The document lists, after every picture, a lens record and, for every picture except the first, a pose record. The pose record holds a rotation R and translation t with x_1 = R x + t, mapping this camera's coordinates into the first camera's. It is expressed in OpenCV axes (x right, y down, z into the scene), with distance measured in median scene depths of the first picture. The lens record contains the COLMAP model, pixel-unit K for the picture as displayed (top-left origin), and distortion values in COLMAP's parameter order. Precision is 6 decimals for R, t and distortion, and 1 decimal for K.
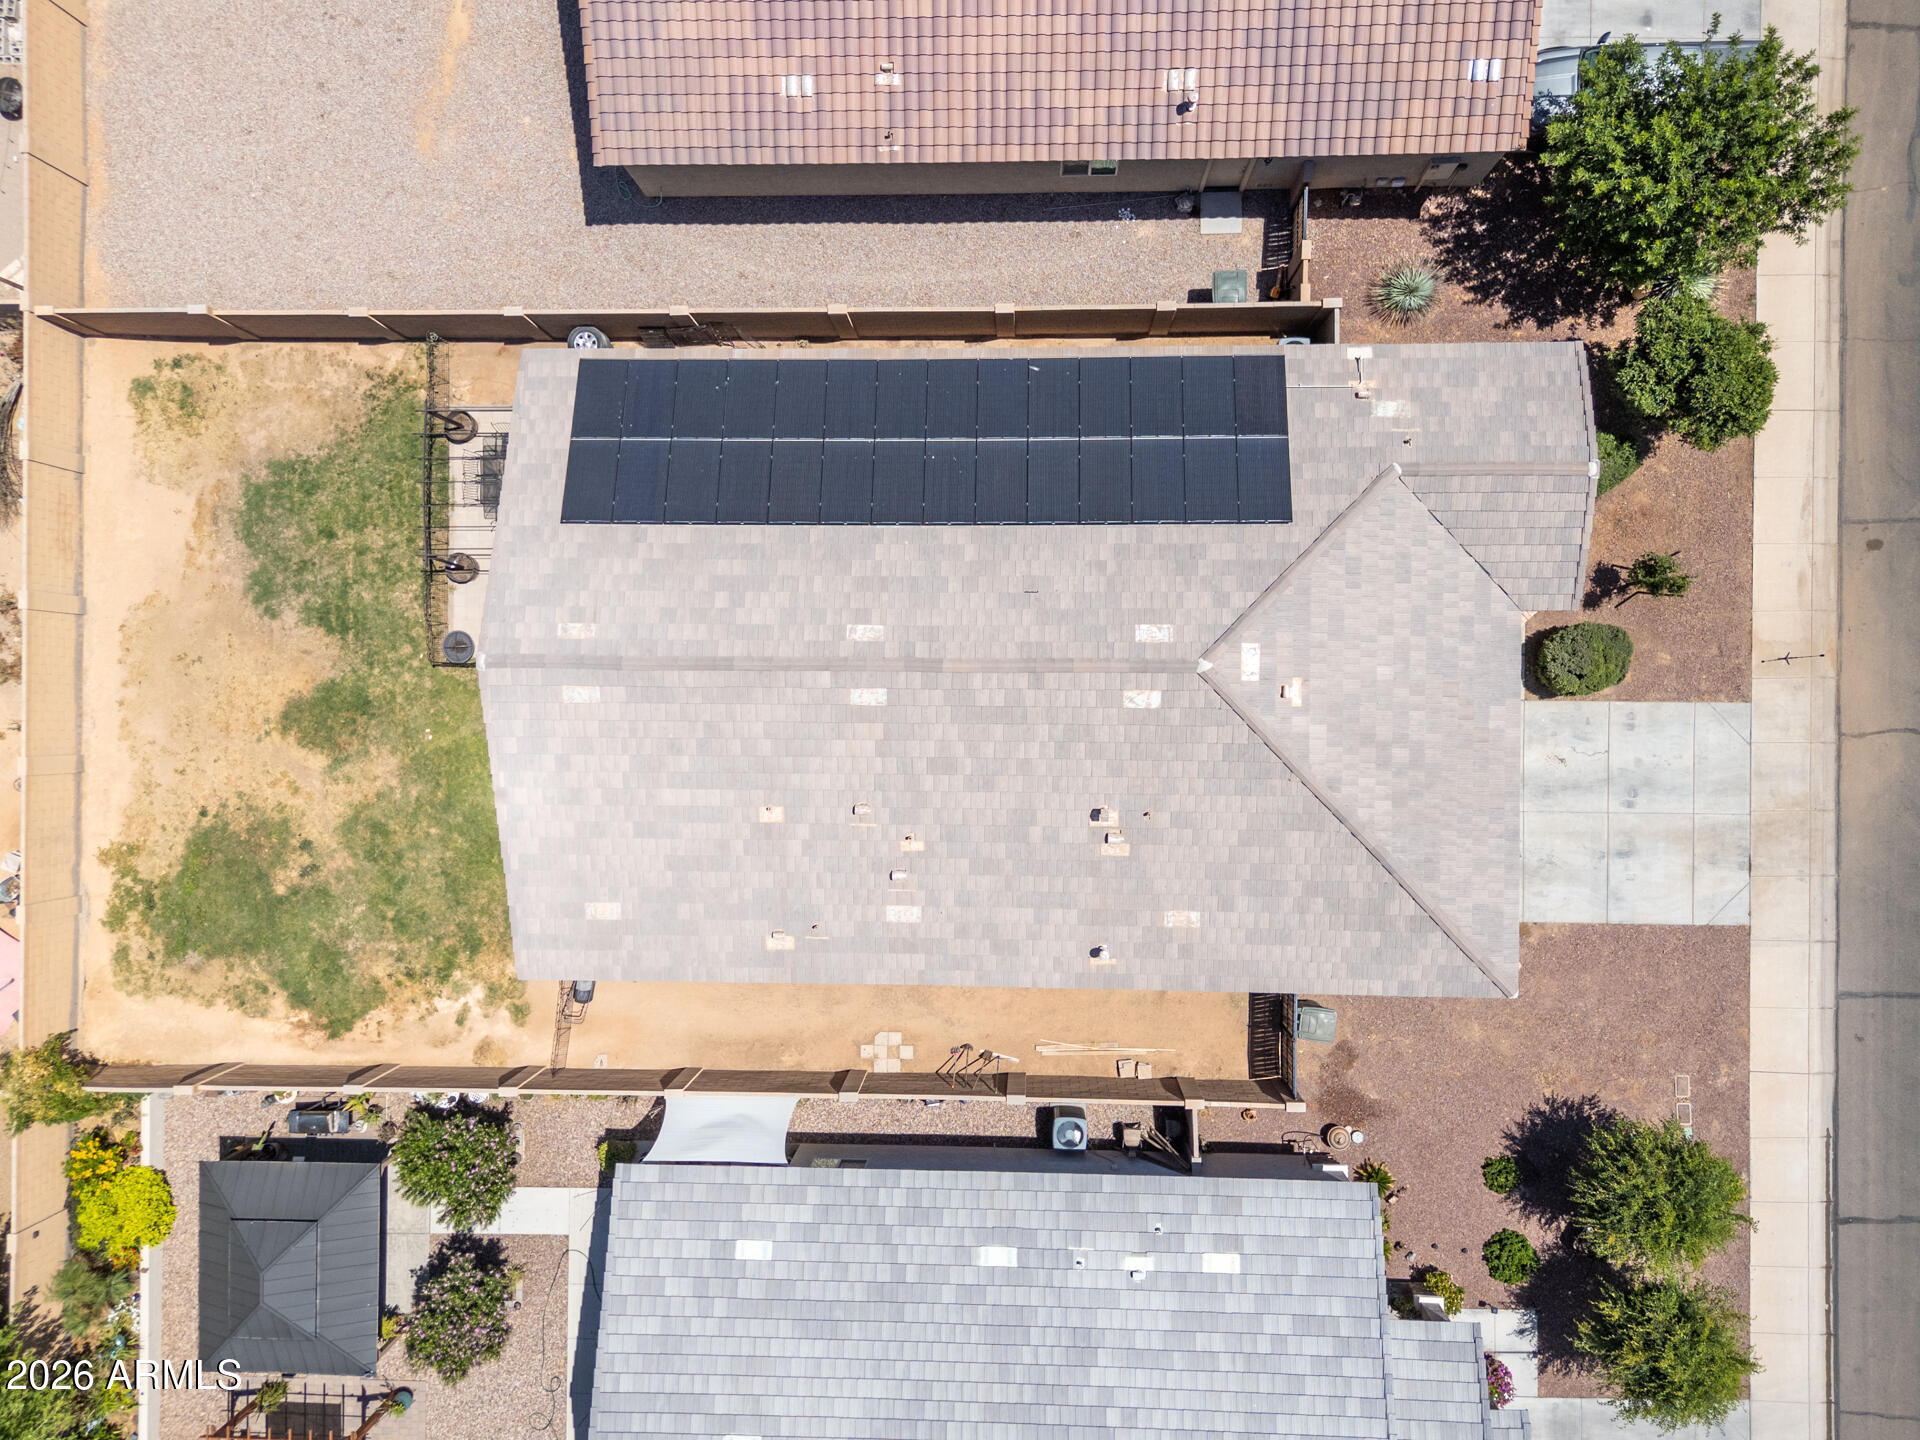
lens RADIAL K [[1414.5, 0, 953.3], [0, 1414.5, 714.3], [0, 0, 1]] dist [0.068820, -0.059623]
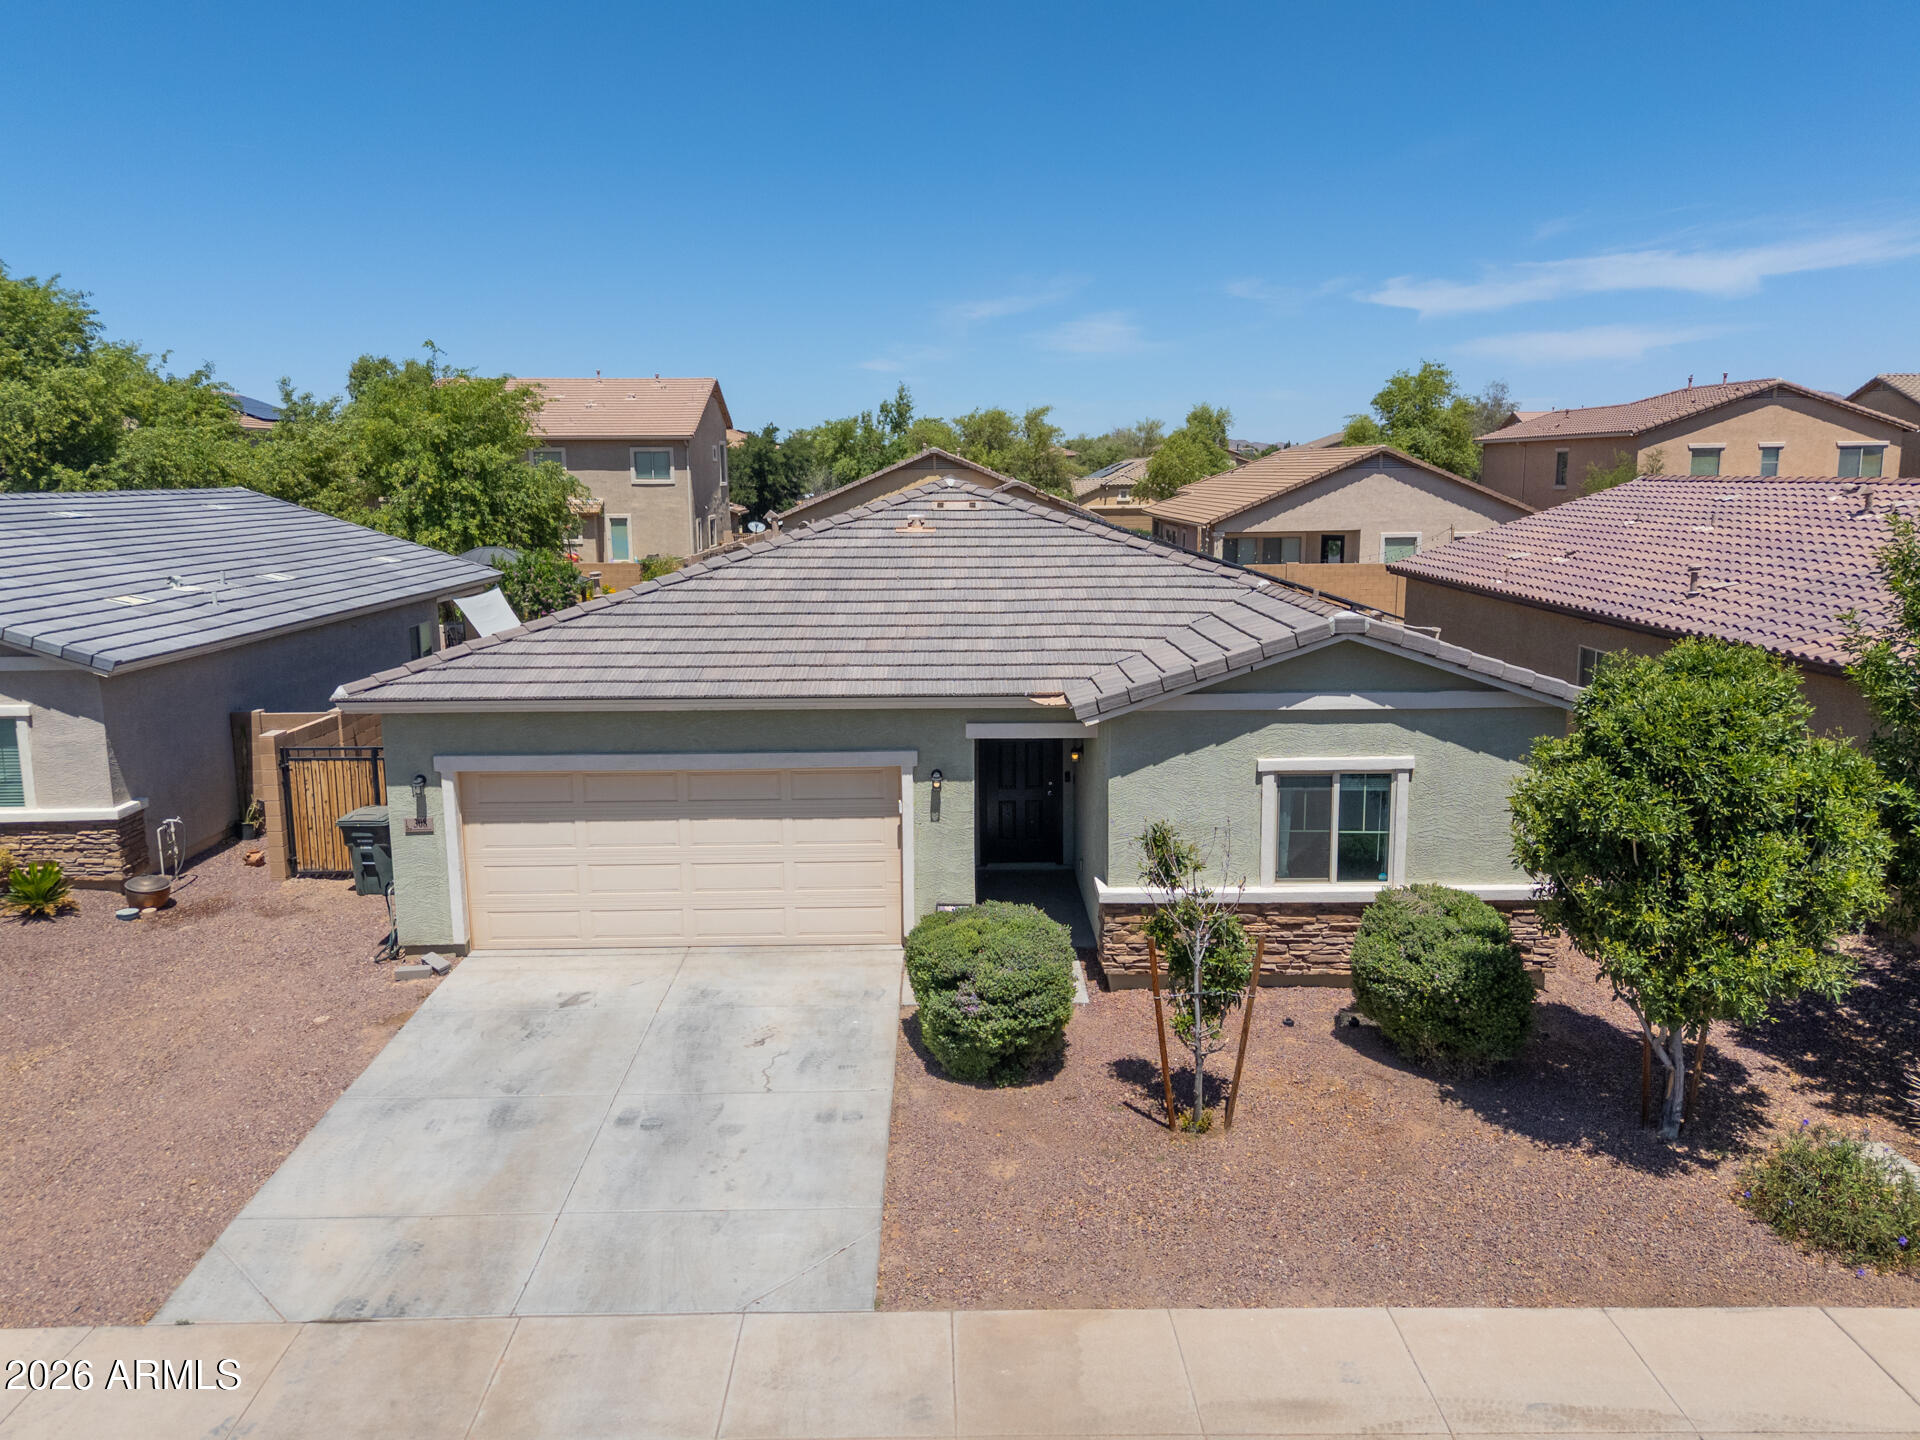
lens RADIAL K [[1414.5, 0, 963.8], [0, 1414.5, 714.4], [0, 0, 1]] dist [0.068820, -0.059623]
pose [[0.017226, 0.221168, -0.975084, 0.828058], [-0.999850, 0.005556, -0.016403, -0.023342], [0.001790, 0.975220, 0.221230, 0.806879]]
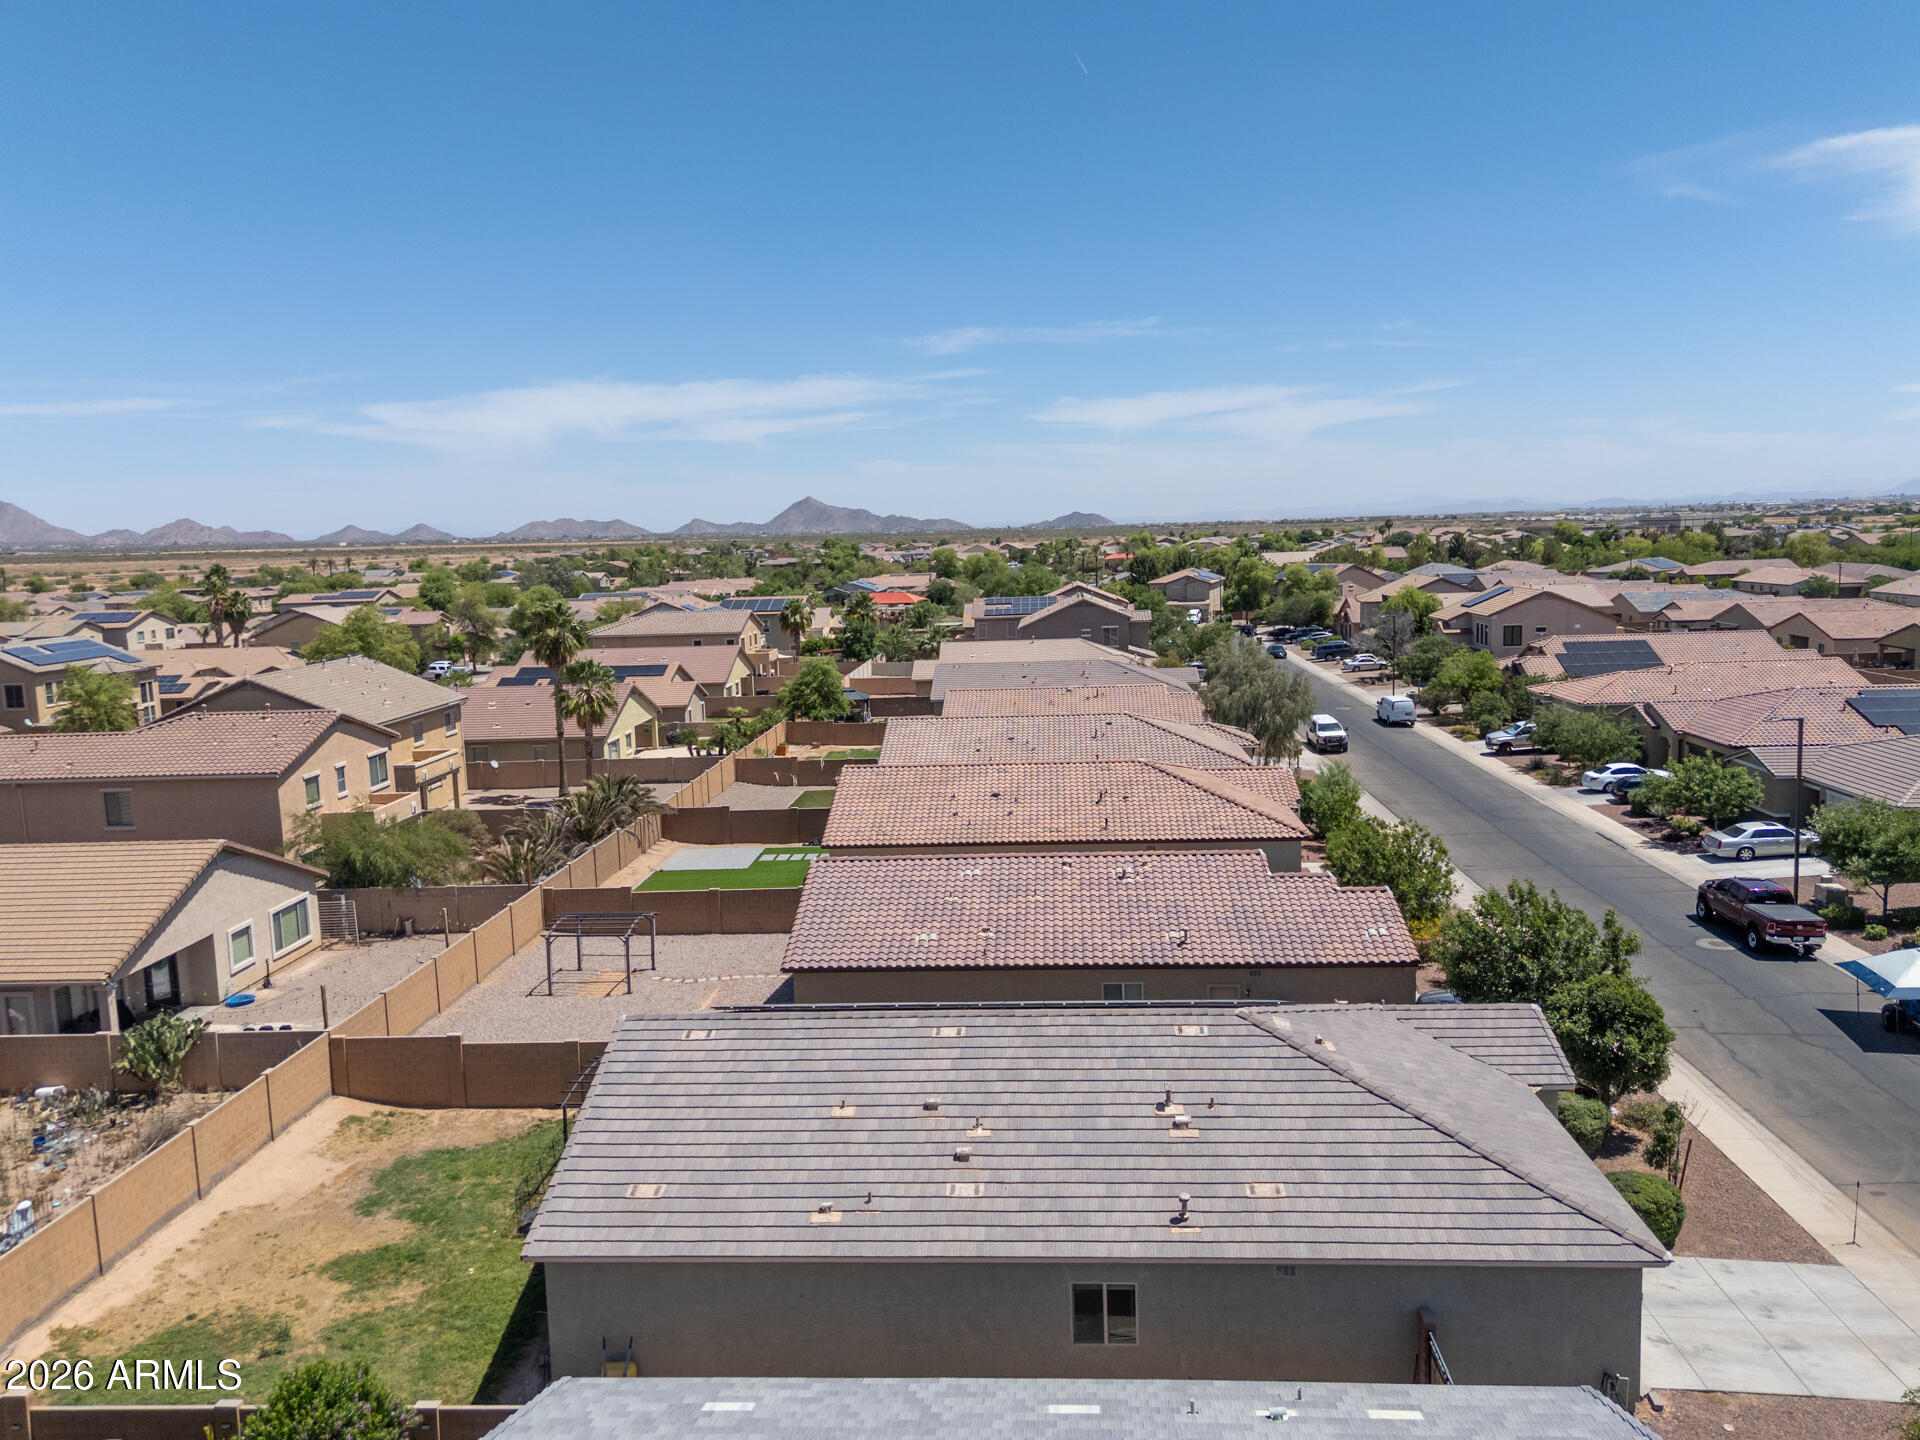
lens RADIAL K [[1414.5, 0, 963.1], [0, 1414.5, 722.0], [0, 0, 1]] dist [0.068820, -0.059623]
pose [[0.998331, 0.026219, -0.051452, 0.003505], [-0.054466, 0.131418, -0.989830, 0.940210], [-0.019191, 0.990980, 0.132627, 0.519697]]
